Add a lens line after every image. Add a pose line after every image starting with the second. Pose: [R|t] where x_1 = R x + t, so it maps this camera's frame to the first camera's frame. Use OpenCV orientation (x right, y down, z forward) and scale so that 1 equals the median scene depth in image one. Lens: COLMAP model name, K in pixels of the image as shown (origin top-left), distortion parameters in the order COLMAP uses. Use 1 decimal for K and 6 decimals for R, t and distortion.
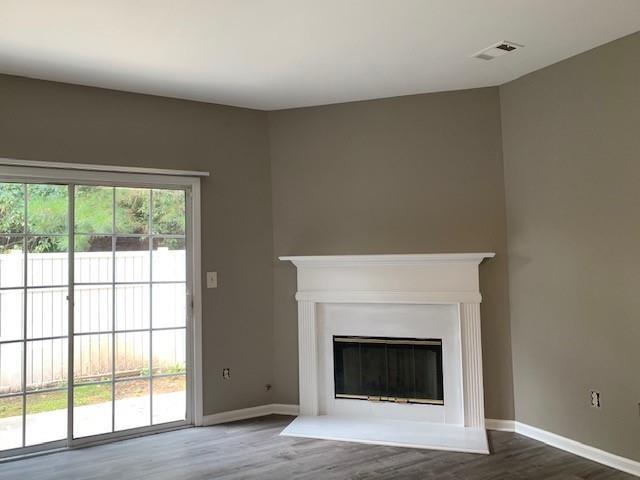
lens RADIAL K [[486.6, 0, 320.0], [0, 486.6, 240.0], [0, 0, 1]] dist [-0.001779, -0.000930]
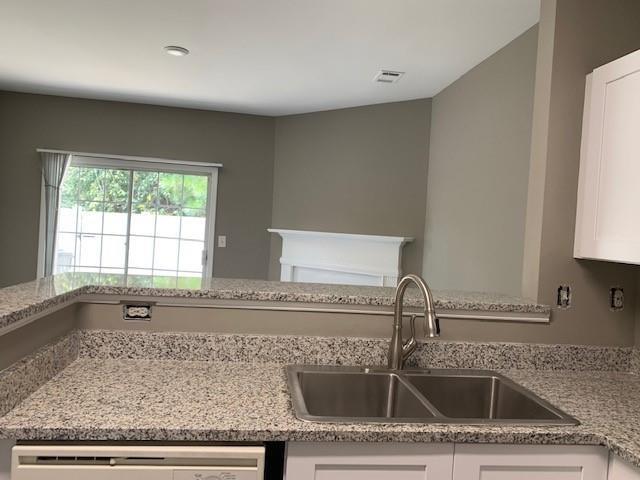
lens RADIAL K [[499.0, 0, 318.2], [0, 499.0, 231.9], [0, 0, 1]] dist [0.004535, 0.005630]
pose [[0.924016, 0.078285, -0.374255, 0.570830], [-0.070304, 0.996913, 0.034952, -0.014731], [0.375836, -0.005985, 0.926667, -0.218793]]
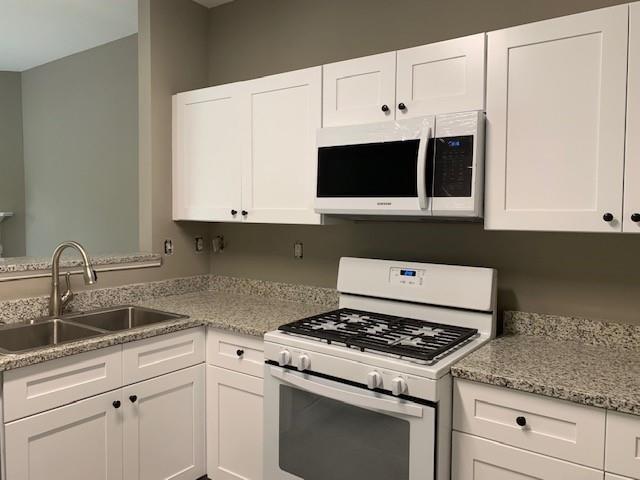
lens RADIAL K [[499.0, 0, 318.2], [0, 499.0, 231.9], [0, 0, 1]] dist [0.004535, 0.005630]
pose [[0.911028, 0.008707, 0.412252, 0.511269], [-0.036316, 0.997586, 0.059186, -0.024235], [-0.410741, -0.068892, 0.909145, -0.428882]]
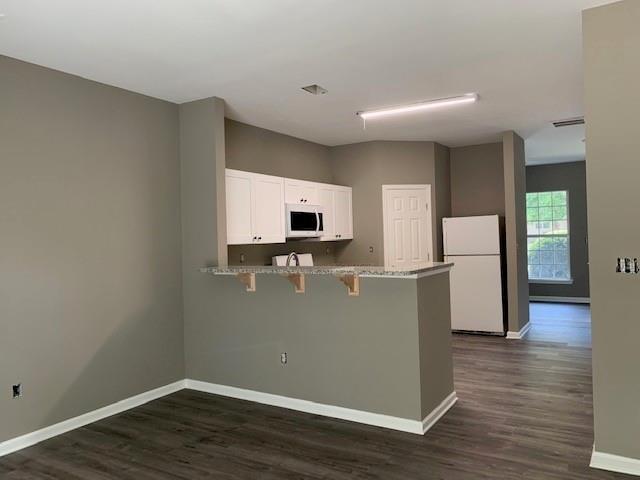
lens RADIAL K [[499.0, 0, 318.2], [0, 499.0, 231.9], [0, 0, 1]] dist [0.004535, 0.005630]
pose [[-0.483371, 0.032221, 0.874823, -0.579755], [0.008201, 0.999445, -0.032280, 0.021118], [-0.875377, -0.008429, -0.483367, 0.750969]]
